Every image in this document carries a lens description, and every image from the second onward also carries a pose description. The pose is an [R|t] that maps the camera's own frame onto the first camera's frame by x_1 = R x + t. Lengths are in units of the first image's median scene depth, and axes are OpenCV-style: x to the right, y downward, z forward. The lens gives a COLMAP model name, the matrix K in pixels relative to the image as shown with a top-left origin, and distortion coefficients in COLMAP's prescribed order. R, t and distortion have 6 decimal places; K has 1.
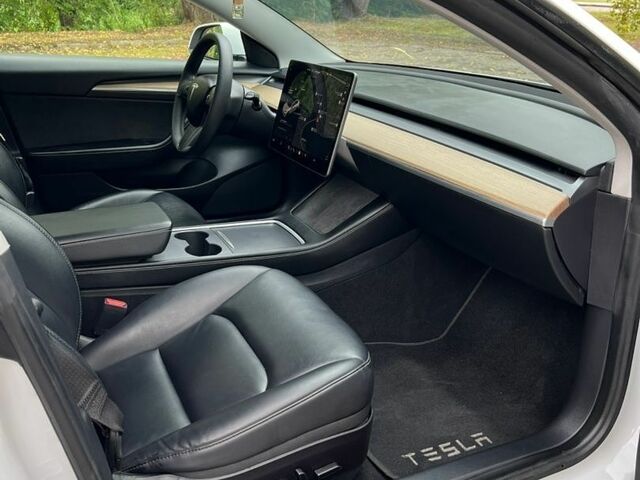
lens RADIAL K [[642.9, 0, 316.7], [0, 642.9, 240.2], [0, 0, 1]] dist [0.027569, 0.000000]
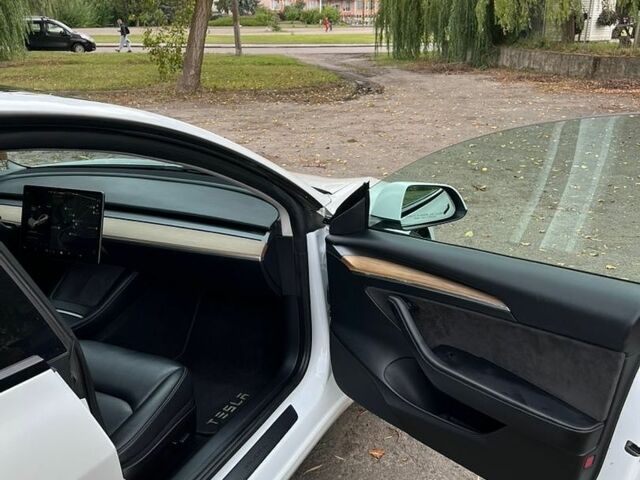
lens RADIAL K [[642.9, 0, 313.9], [0, 642.9, 237.2], [0, 0, 1]] dist [0.027569, 0.000000]
pose [[0.782405, -0.232152, 0.577883, -0.463320], [0.262489, 0.964403, 0.032040, -0.084957], [-0.564750, 0.126619, 0.815491, -0.486786]]
